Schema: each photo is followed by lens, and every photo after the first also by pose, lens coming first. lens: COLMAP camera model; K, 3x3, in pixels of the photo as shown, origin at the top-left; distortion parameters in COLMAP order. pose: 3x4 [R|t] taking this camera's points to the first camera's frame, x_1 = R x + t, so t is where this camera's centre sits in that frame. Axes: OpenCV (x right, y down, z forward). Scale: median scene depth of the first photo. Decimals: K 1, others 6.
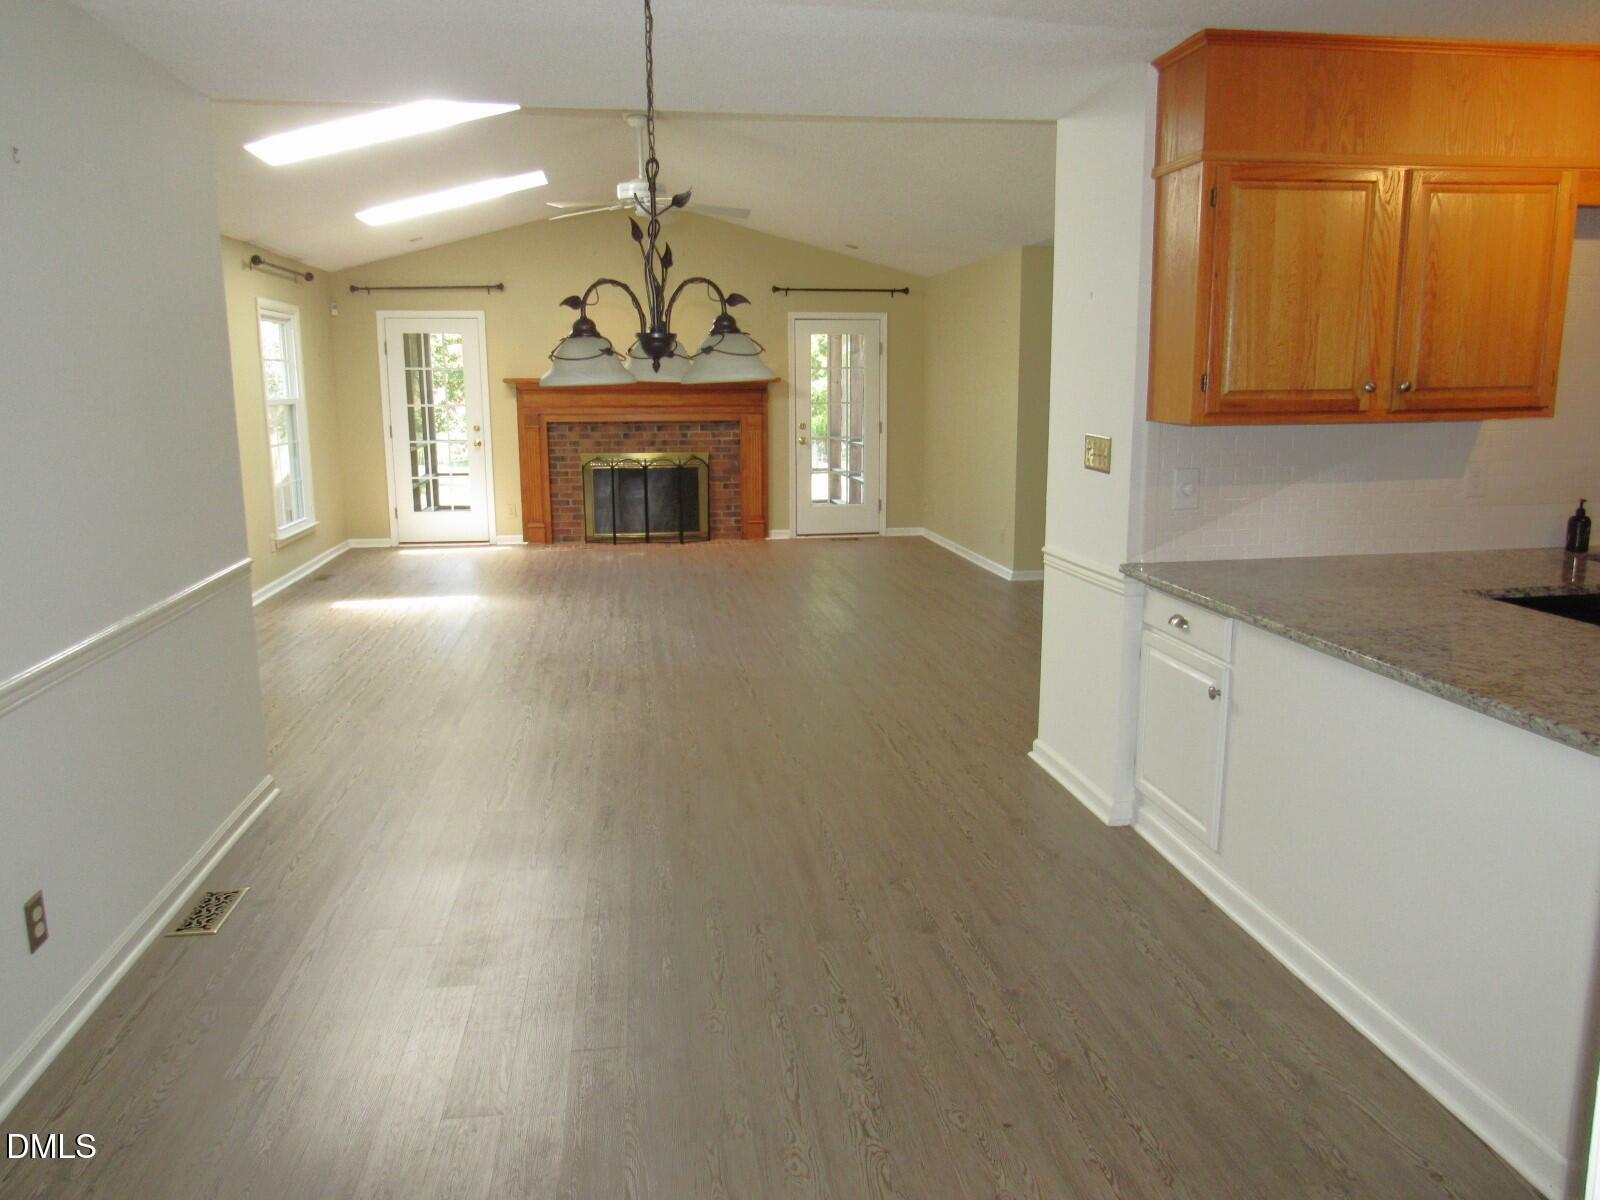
lens RADIAL K [[1140.5, 0, 795.7], [0, 1140.5, 601.3], [0, 0, 1]] dist [-0.027160, 0.001840]
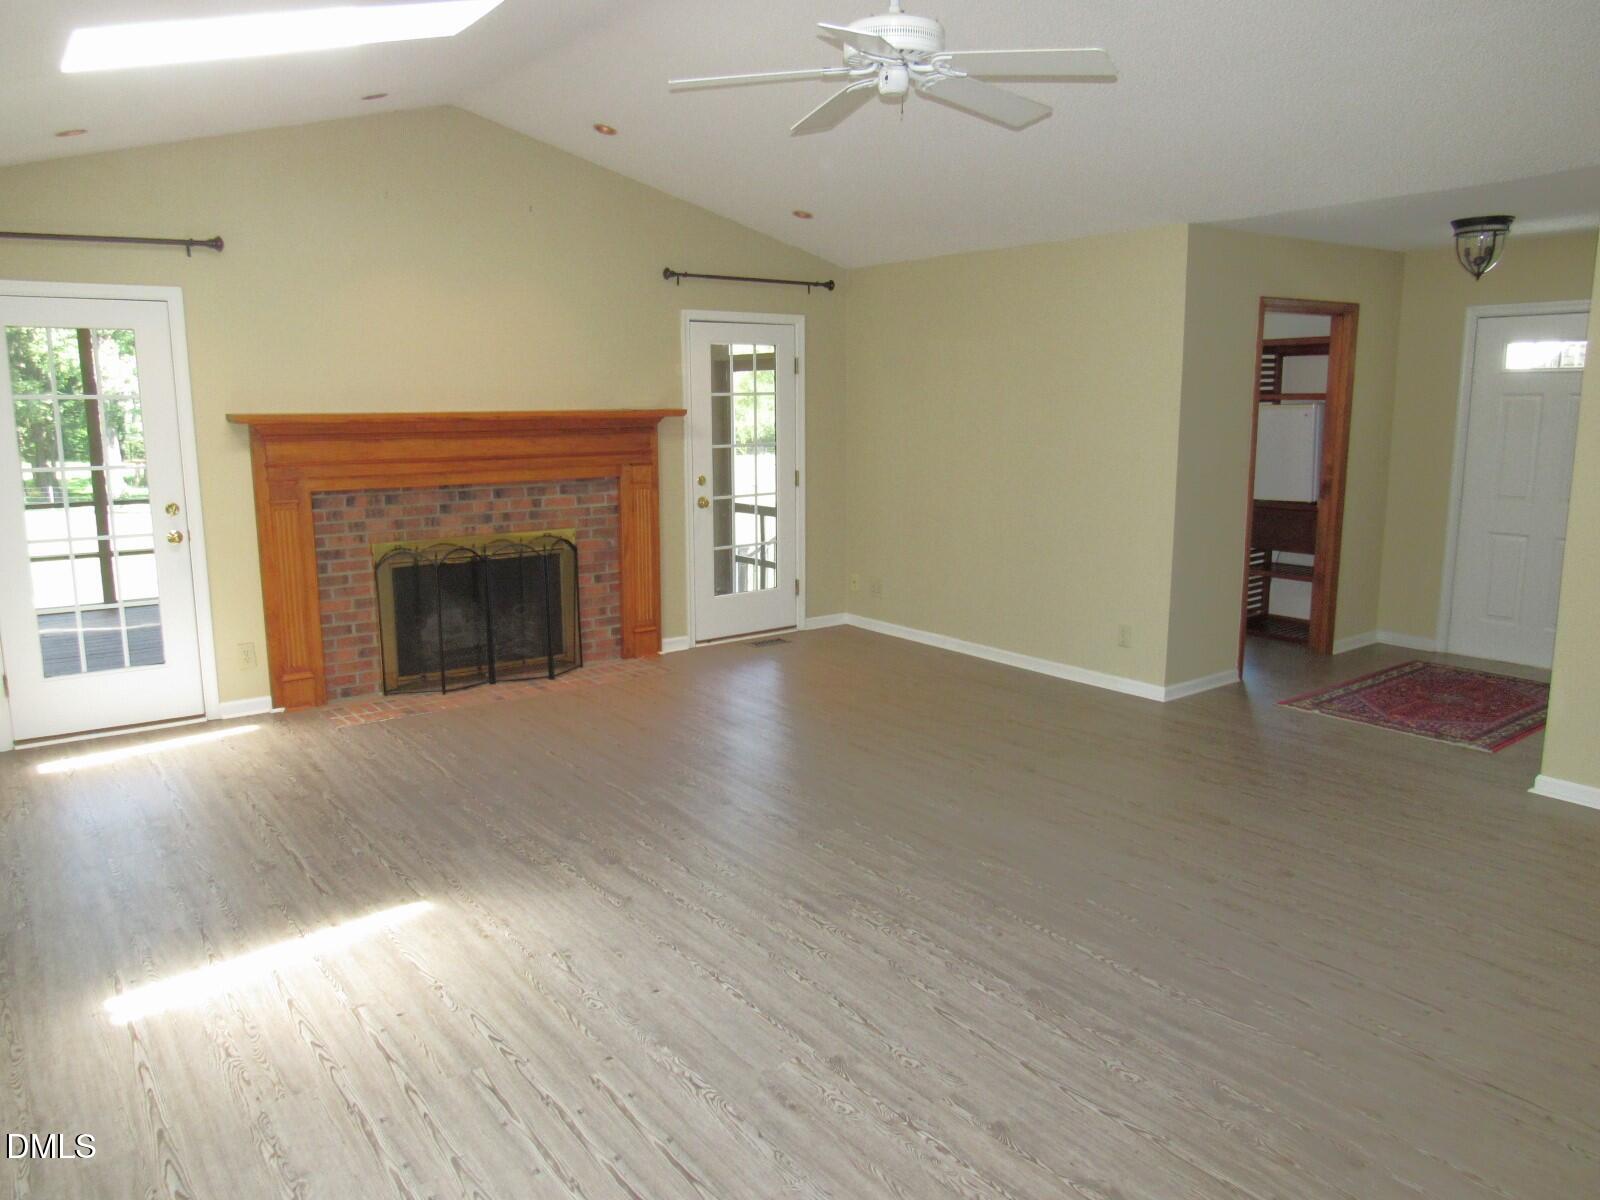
lens RADIAL K [[1140.5, 0, 775.1], [0, 1140.5, 590.5], [0, 0, 1]] dist [-0.027160, 0.001840]
pose [[0.878585, -0.081362, 0.470604, -0.279991], [0.090350, 0.995904, 0.003504, -0.089176], [-0.468962, 0.039440, 0.882338, 0.398118]]
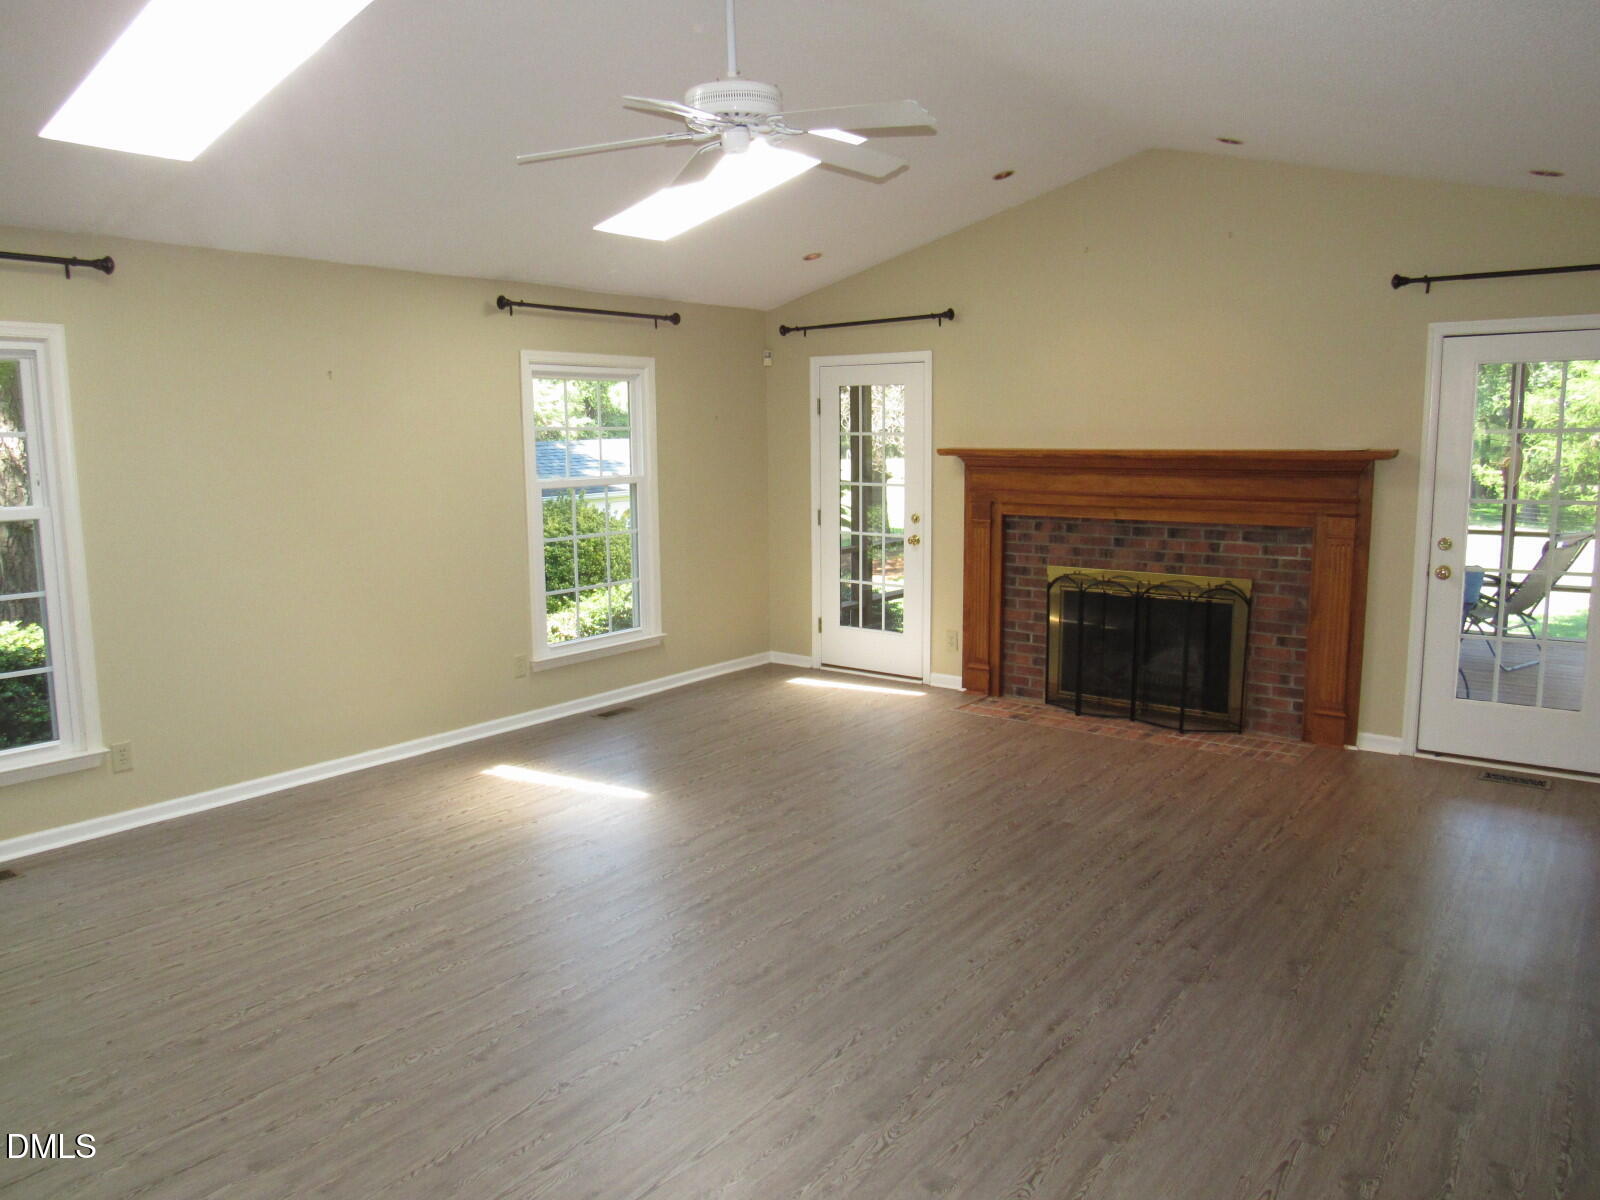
lens RADIAL K [[1129.9, 0, 794.7], [0, 1129.9, 600.3], [0, 0, 1]] dist [-0.042339, 0.038232]
pose [[0.710072, 0.099291, -0.697093, 0.153216], [-0.125207, 0.992035, 0.013763, -0.100511], [0.692908, 0.077509, 0.716848, 0.446413]]
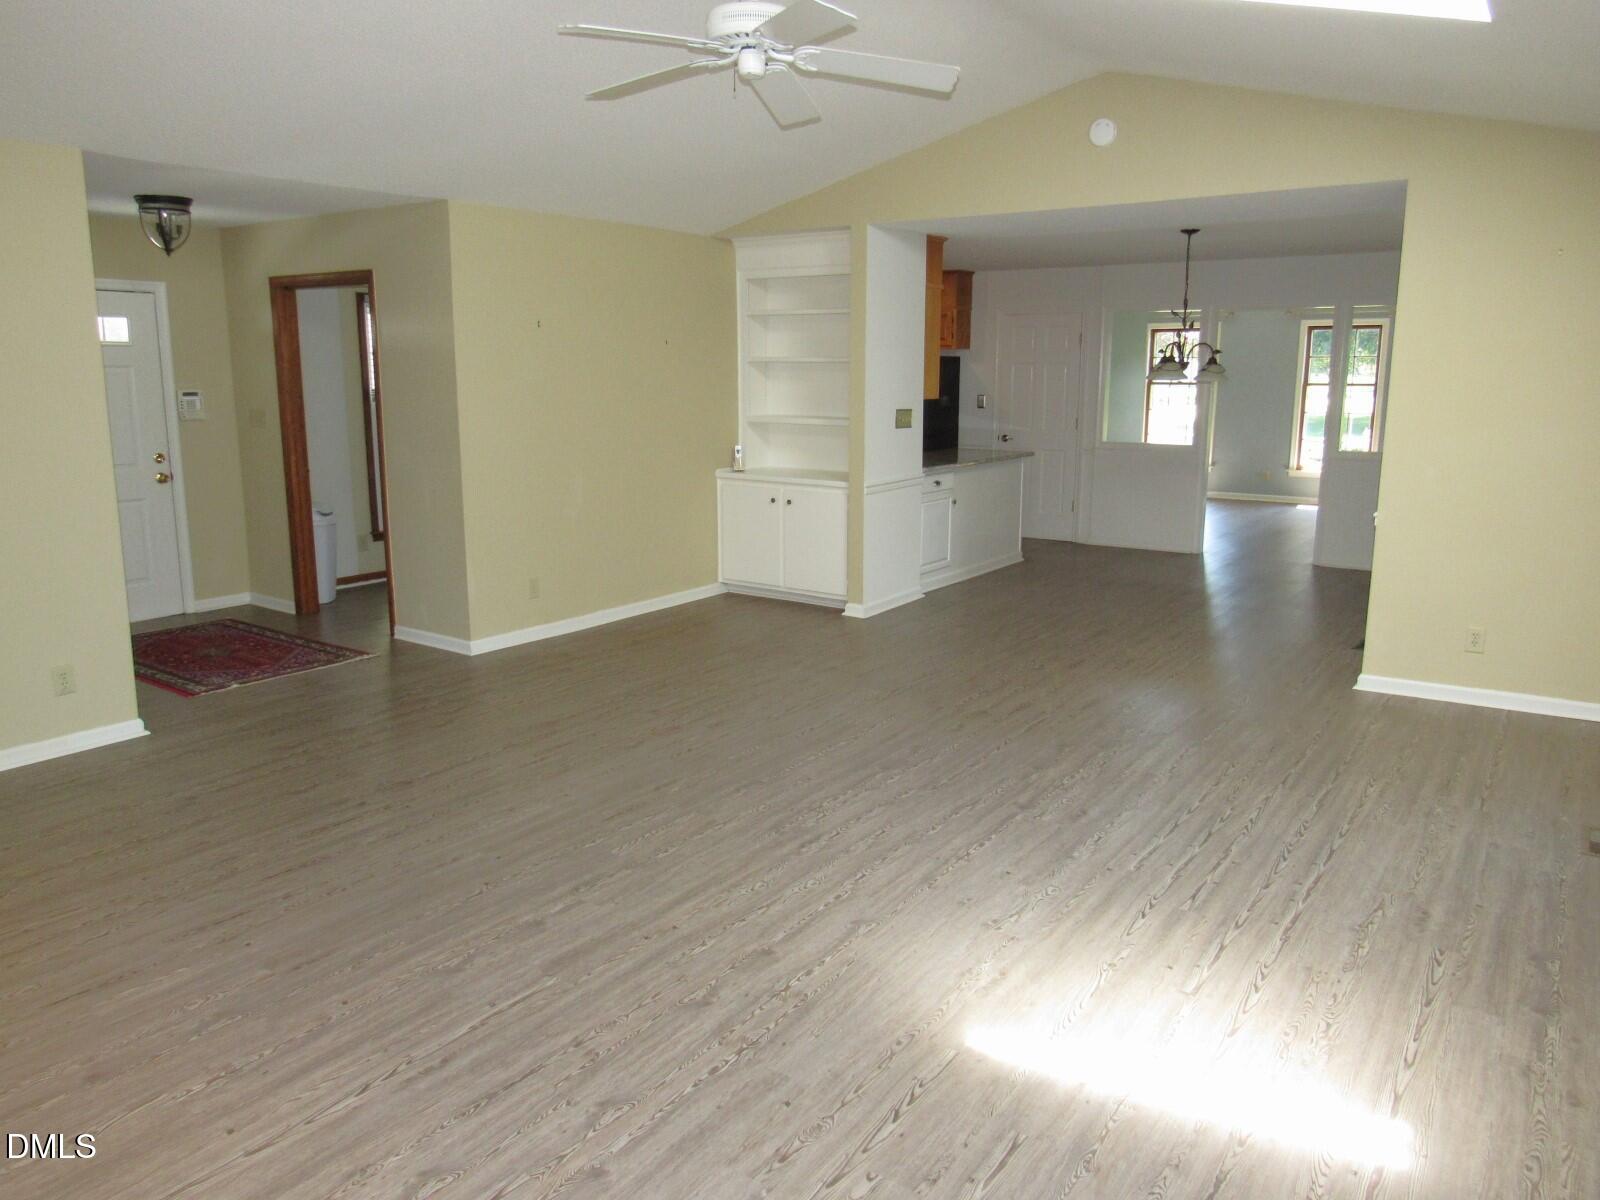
lens RADIAL K [[1140.5, 0, 815.2], [0, 1140.5, 560.9], [0, 0, 1]] dist [-0.027160, 0.001840]
pose [[-0.745499, -0.109294, 0.657484, -0.348040], [0.121527, 0.947637, 0.295322, -0.184085], [-0.655333, 0.300064, -0.693181, 0.922225]]
